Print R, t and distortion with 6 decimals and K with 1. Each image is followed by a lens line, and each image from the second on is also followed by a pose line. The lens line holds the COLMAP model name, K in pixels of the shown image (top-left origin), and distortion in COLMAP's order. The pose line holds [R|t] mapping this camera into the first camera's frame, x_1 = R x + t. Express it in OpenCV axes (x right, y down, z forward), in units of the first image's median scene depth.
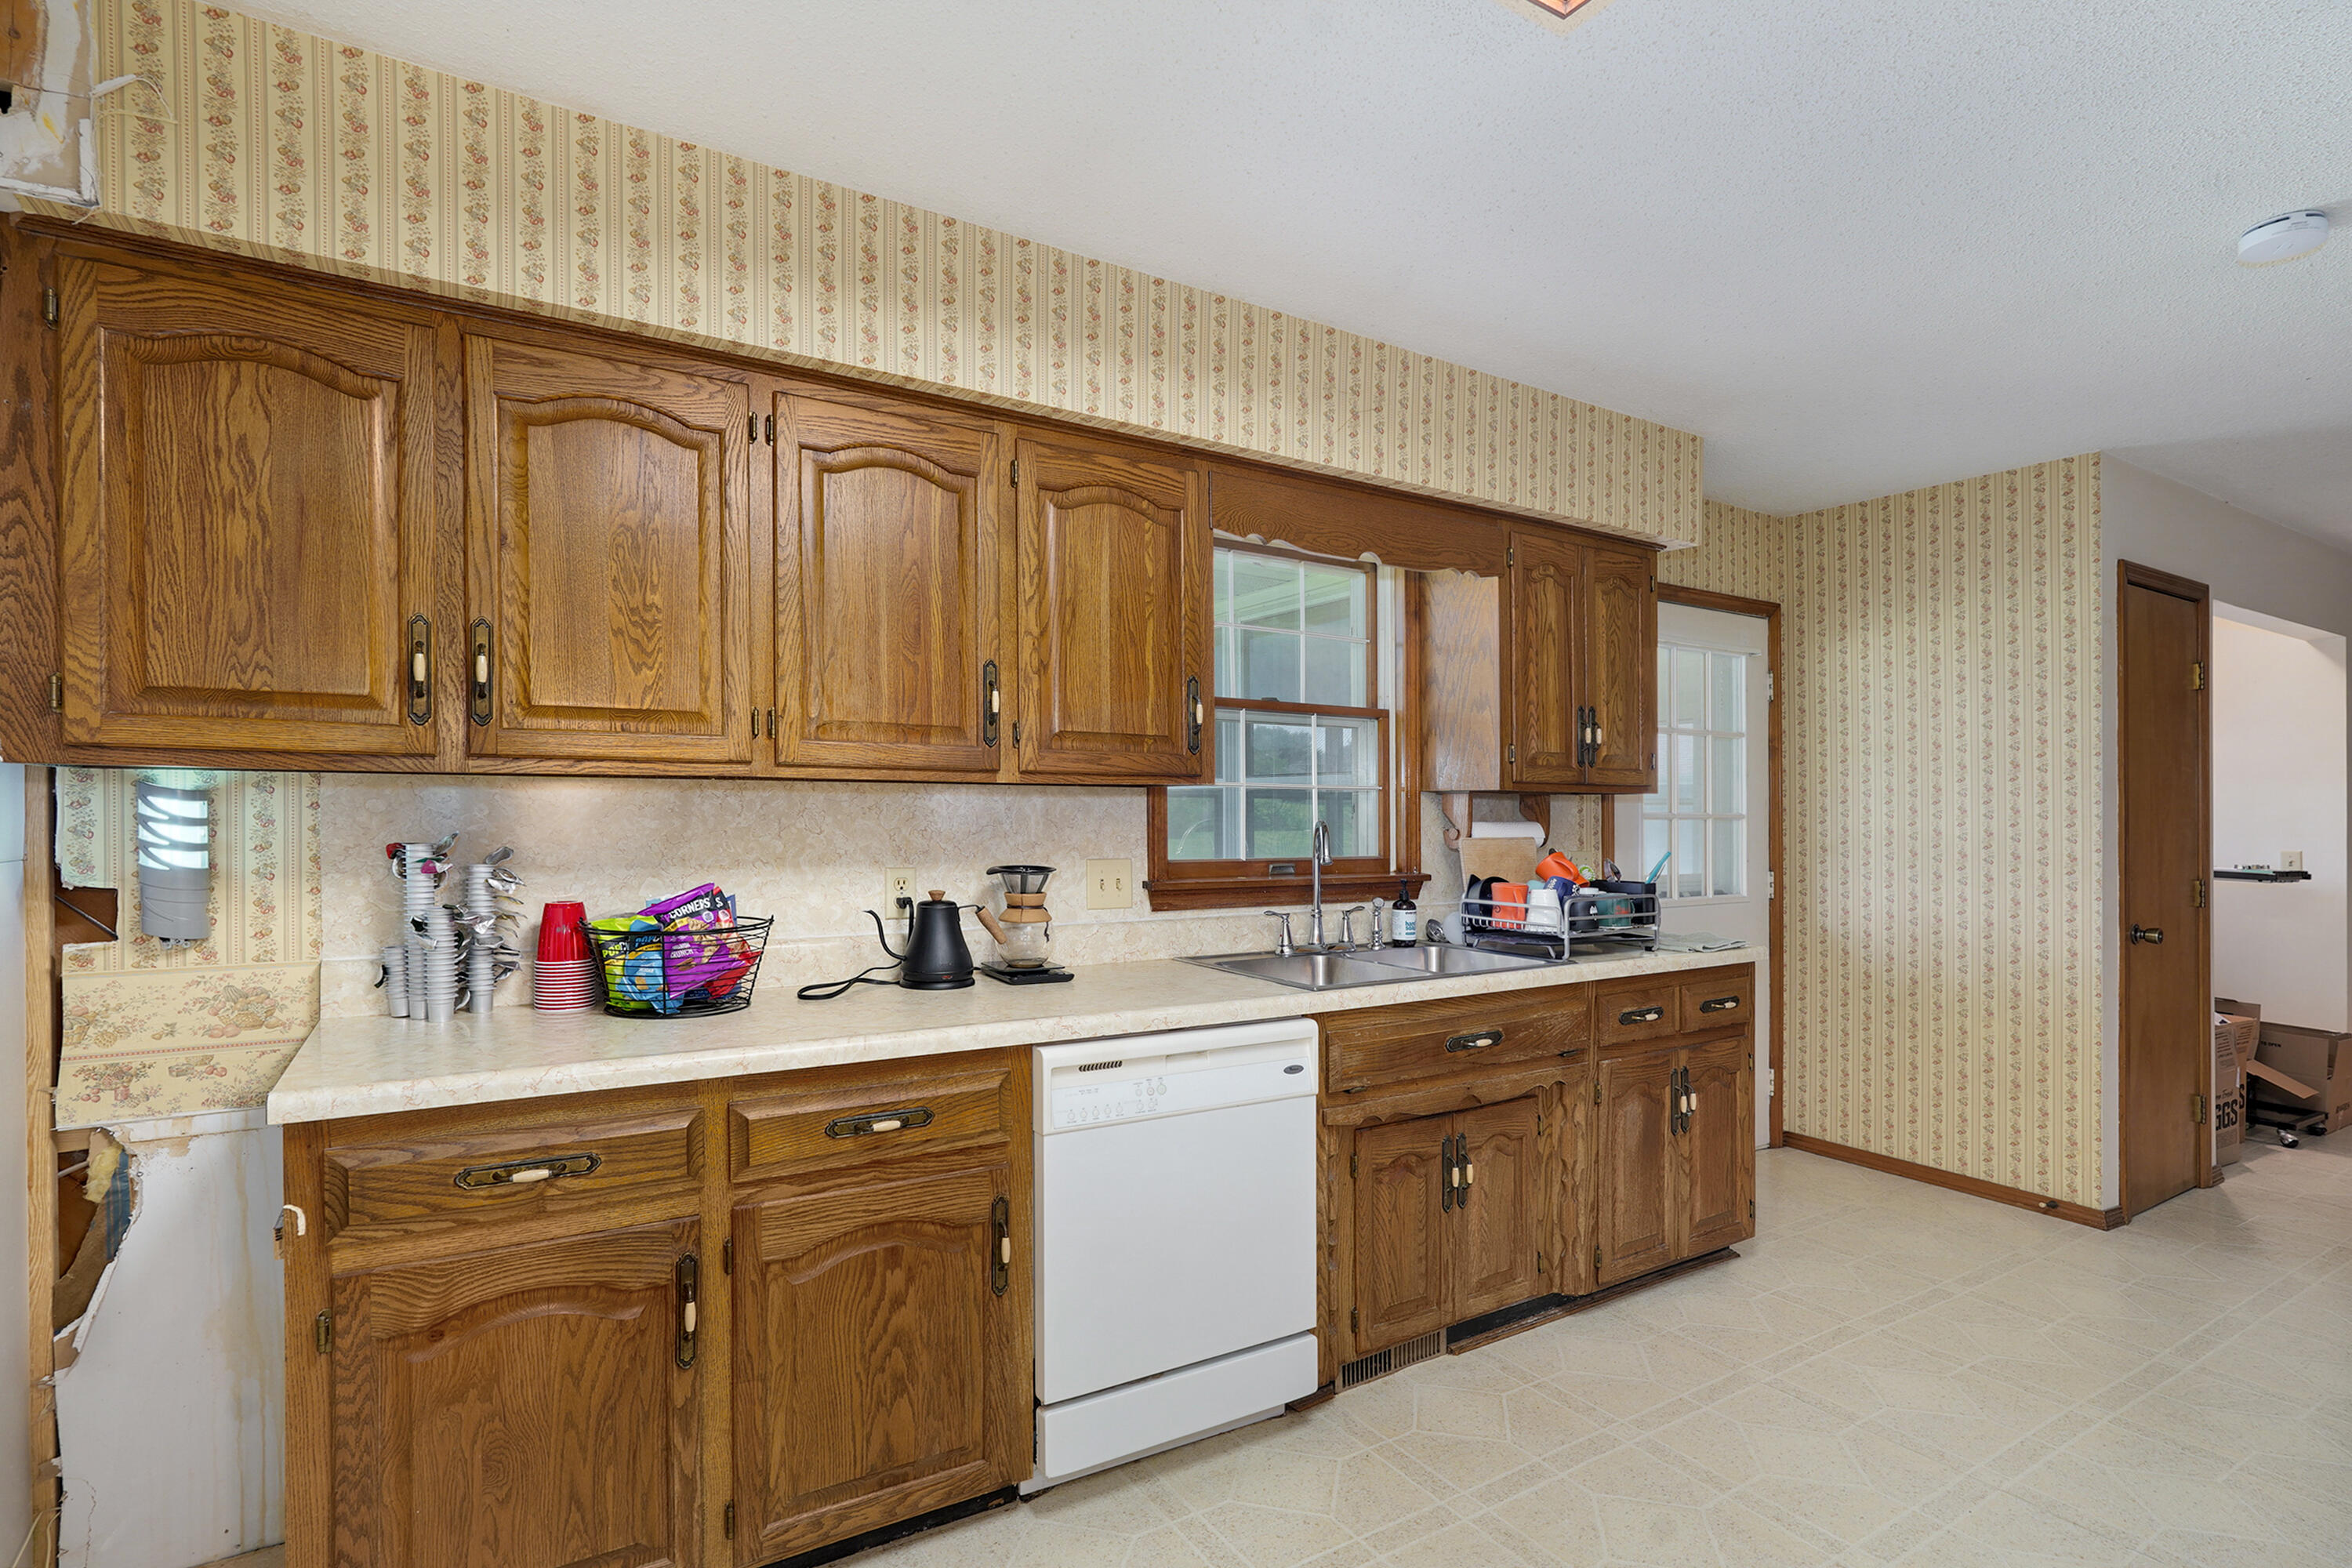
lens RADIAL K [[1148.1, 0, 1176.0], [0, 1148.1, 784.0], [0, 0, 1]] dist [-0.013488, 0.000088]
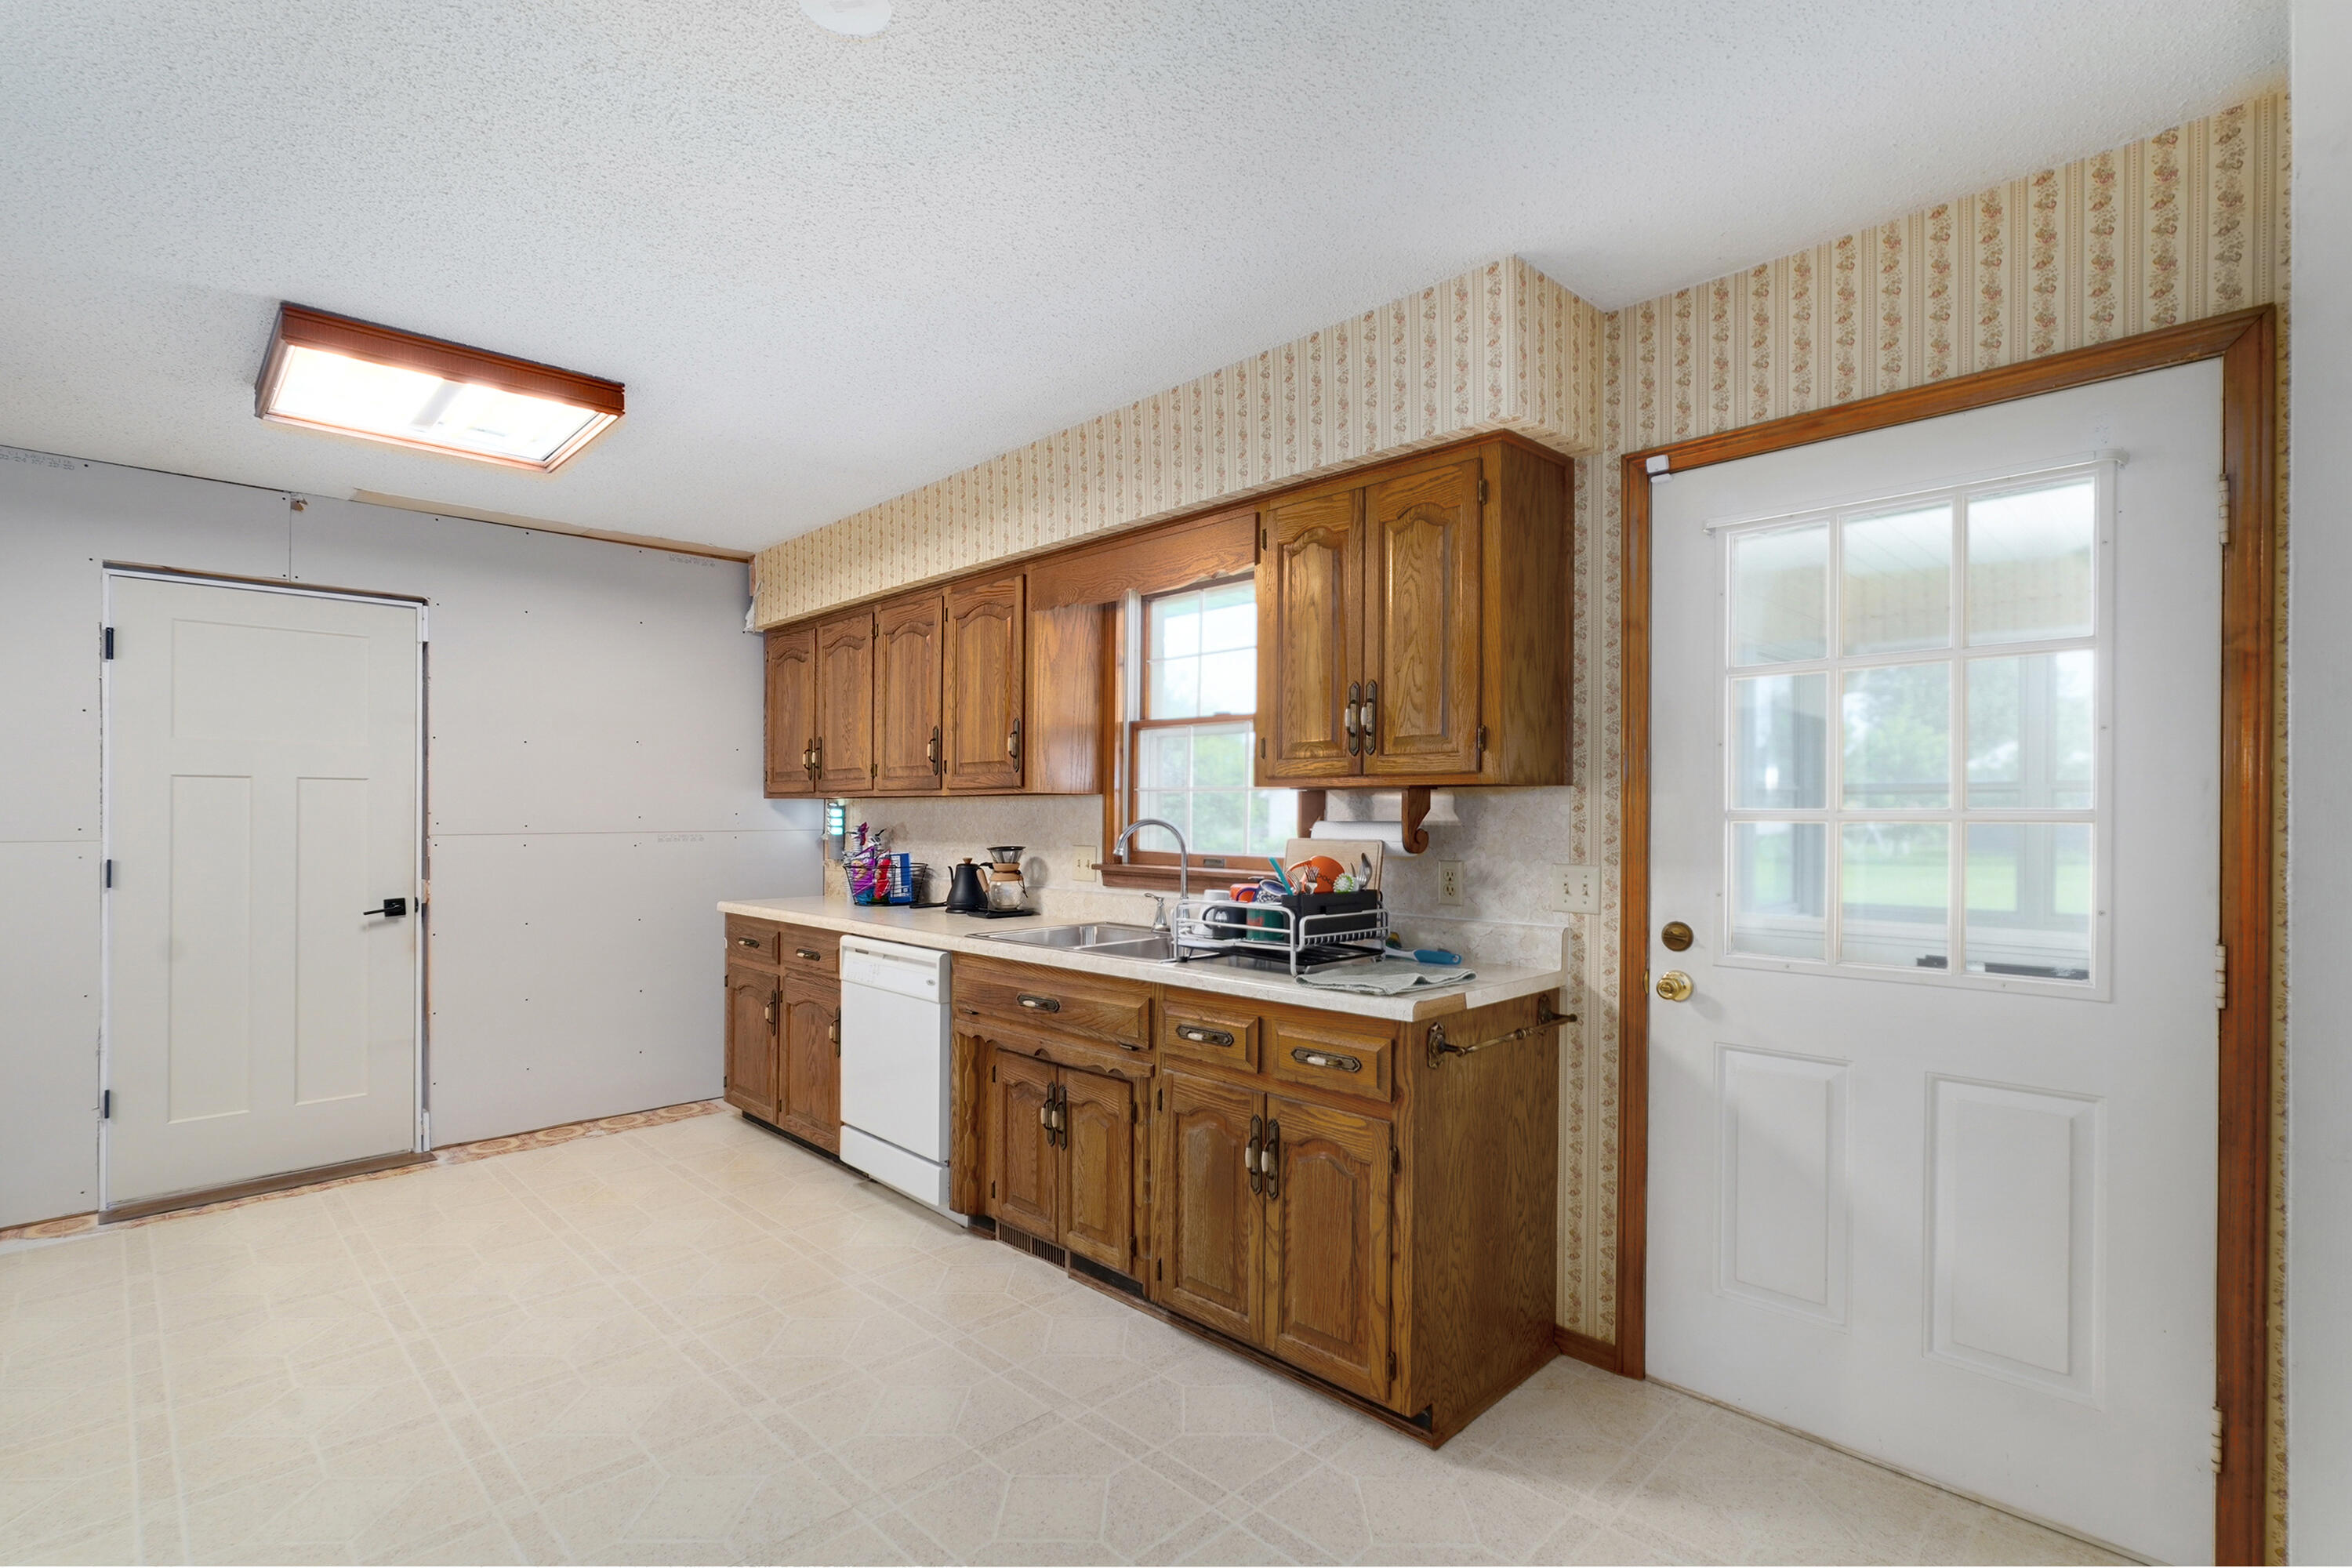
lens RADIAL K [[1148.1, 0, 1176.0], [0, 1148.1, 784.0], [0, 0, 1]] dist [-0.013488, 0.000088]
pose [[0.199223, -0.027177, -0.979577, 1.492046], [0.024393, 0.999443, -0.022767, 0.027286], [0.979650, -0.019359, 0.199776, 0.923844]]
